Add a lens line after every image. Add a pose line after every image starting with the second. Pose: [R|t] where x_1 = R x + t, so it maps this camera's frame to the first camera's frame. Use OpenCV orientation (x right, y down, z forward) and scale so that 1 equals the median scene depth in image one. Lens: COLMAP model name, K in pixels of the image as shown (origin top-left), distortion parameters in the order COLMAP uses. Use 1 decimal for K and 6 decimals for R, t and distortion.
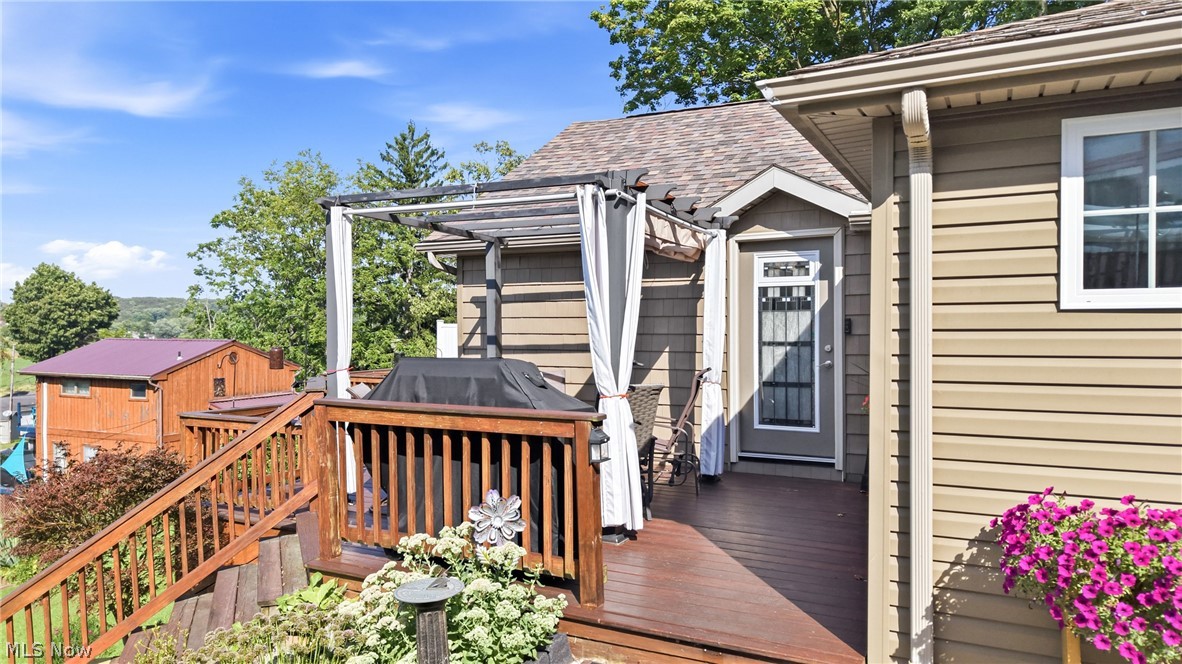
lens RADIAL K [[786.9, 0, 591.0], [0, 786.9, 332.0], [0, 0, 1]] dist [0.027172, 0.000067]
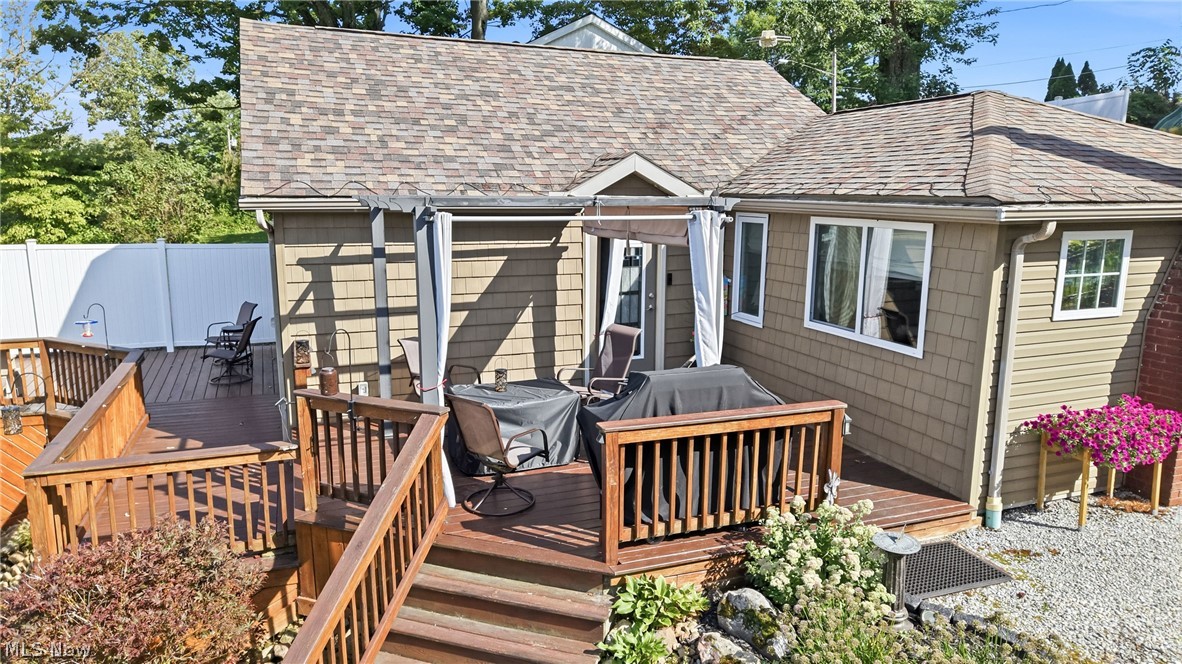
lens RADIAL K [[786.9, 0, 591.0], [0, 786.9, 332.0], [0, 0, 1]] dist [0.027172, 0.000067]
pose [[0.661486, -0.129689, 0.738659, -0.733630], [-0.005374, 0.984089, 0.177593, -0.150145], [-0.749938, -0.121445, 0.650265, 0.217595]]
